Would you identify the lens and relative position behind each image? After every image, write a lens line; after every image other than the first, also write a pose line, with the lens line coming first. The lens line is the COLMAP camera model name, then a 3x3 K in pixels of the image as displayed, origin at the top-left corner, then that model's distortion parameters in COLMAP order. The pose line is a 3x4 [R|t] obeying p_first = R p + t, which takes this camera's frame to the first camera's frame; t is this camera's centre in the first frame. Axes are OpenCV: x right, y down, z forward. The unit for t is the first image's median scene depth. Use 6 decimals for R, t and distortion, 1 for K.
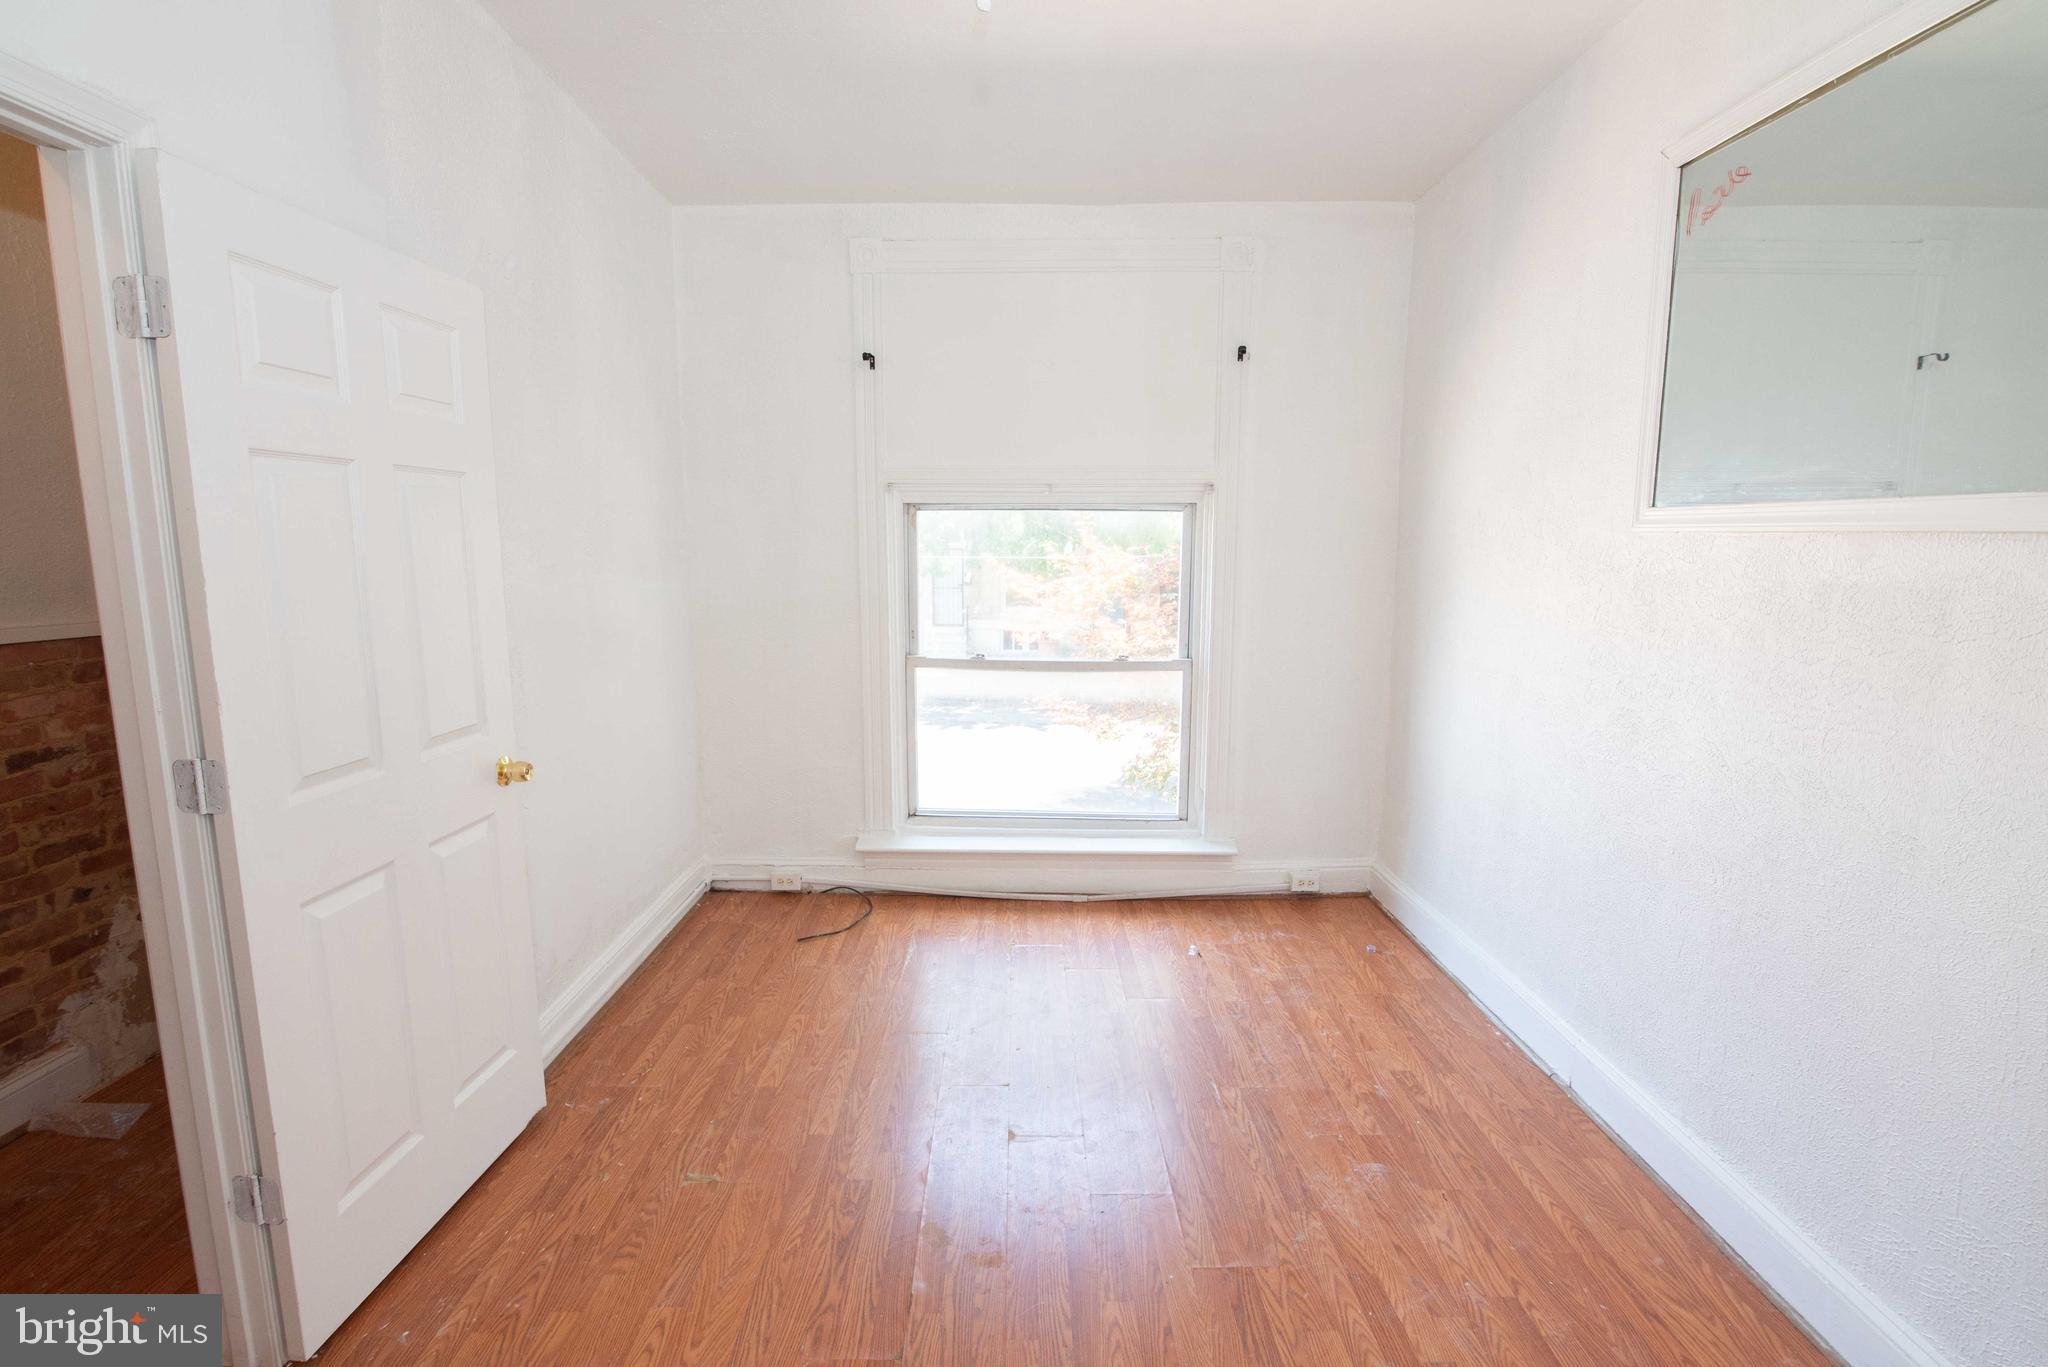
lens RADIAL K [[953.9, 0, 1024.0], [0, 953.9, 683.5], [0, 0, 1]] dist [-0.001870, -0.001018]
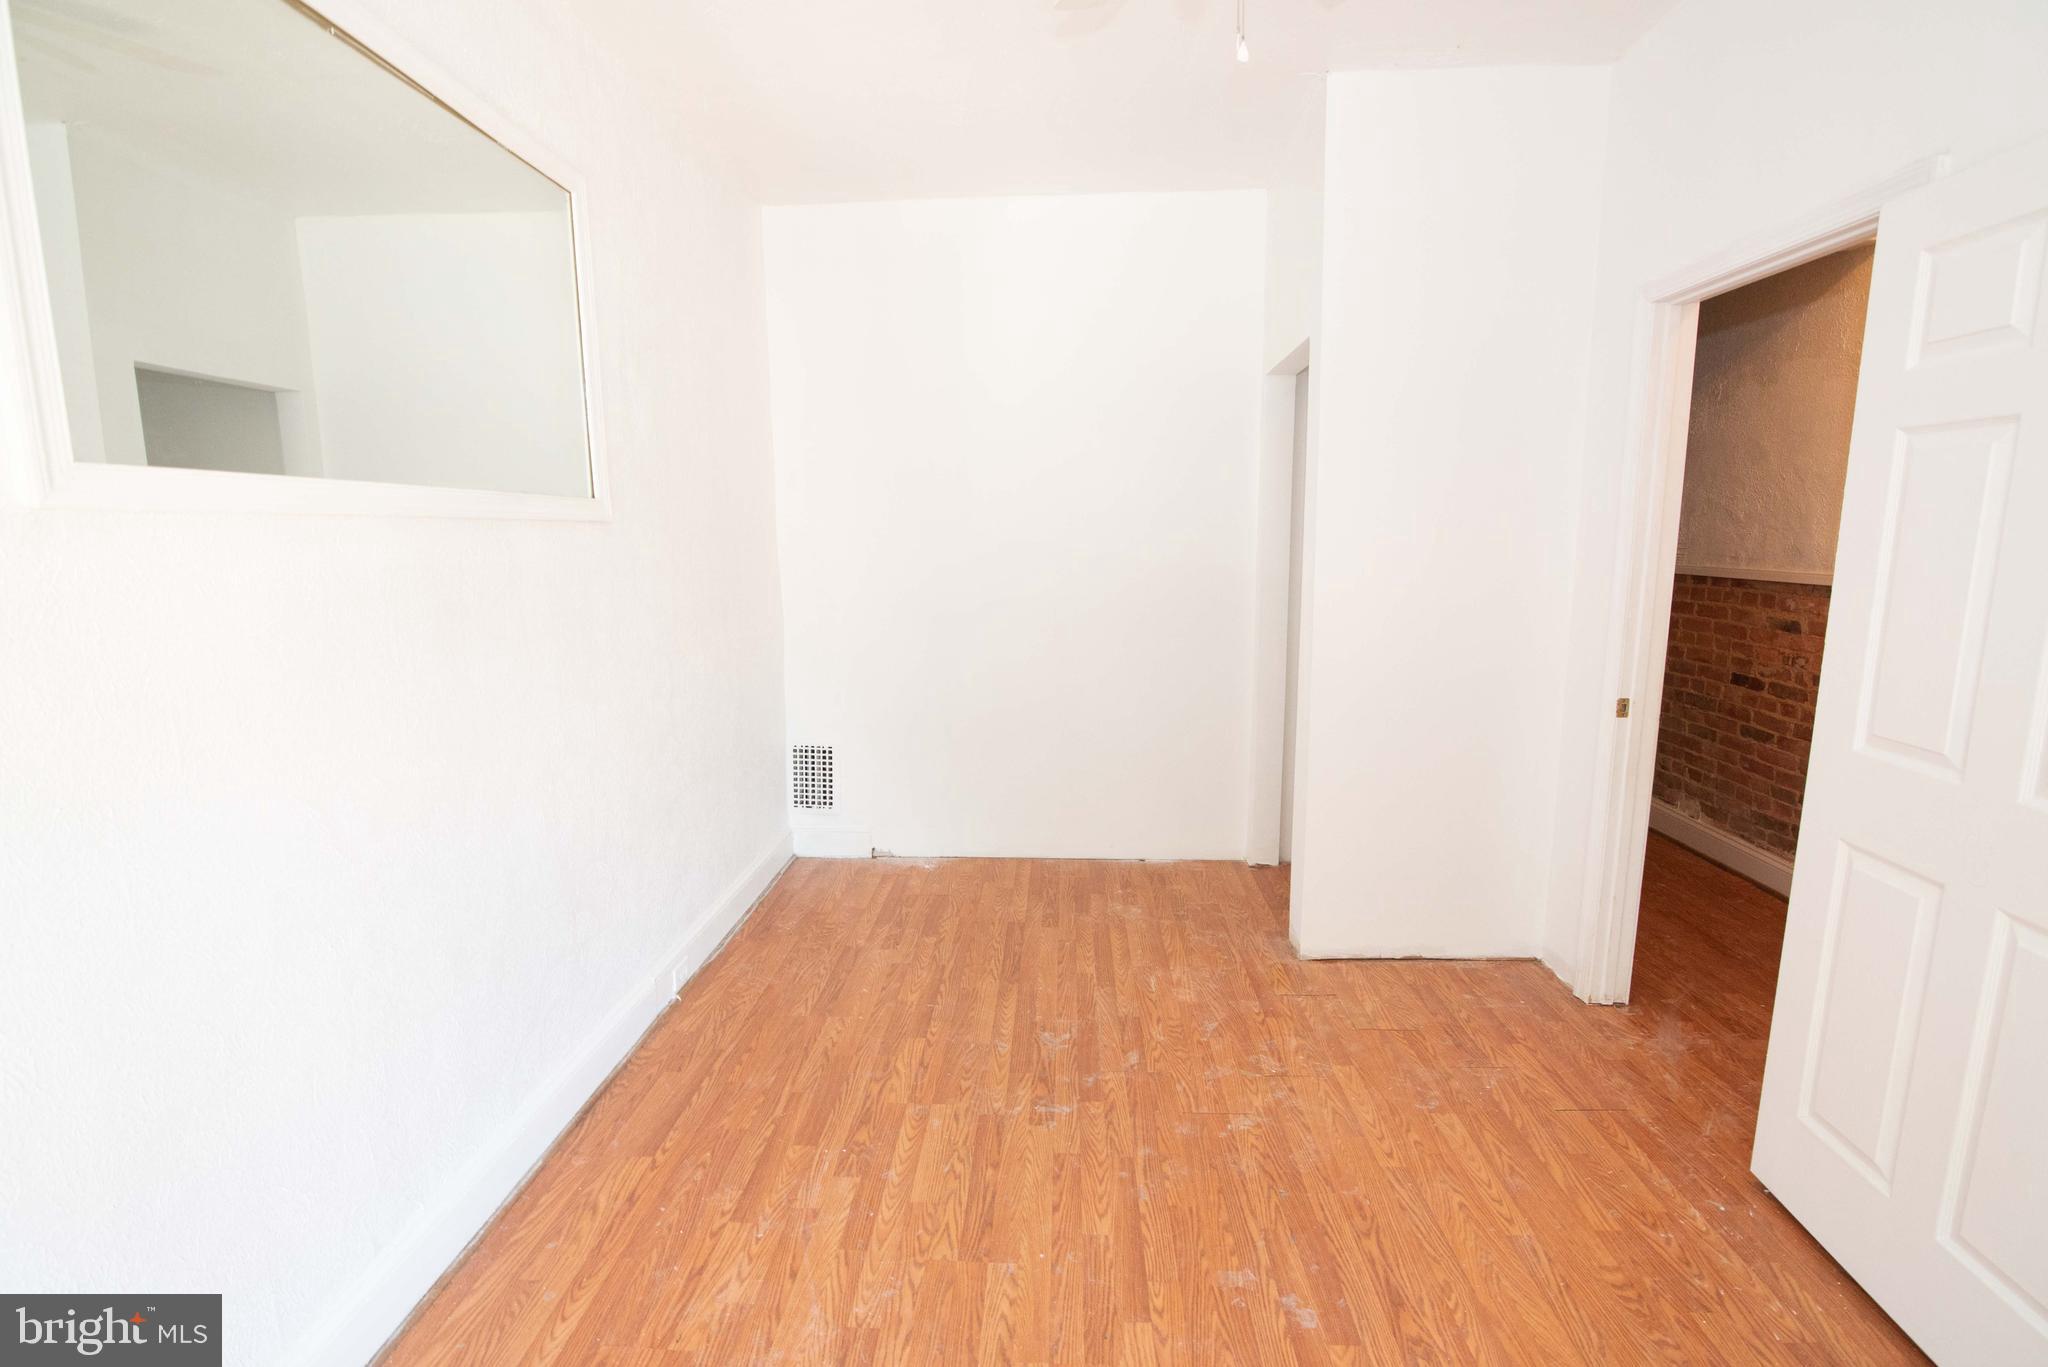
lens RADIAL K [[953.9, 0, 1024.0], [0, 953.9, 683.5], [0, 0, 1]] dist [-0.001870, -0.001018]
pose [[-0.998658, -0.003352, 0.051674, 0.126902], [0.012762, 0.951190, 0.308342, -0.268389], [-0.050186, 0.308588, -0.949871, 1.823635]]
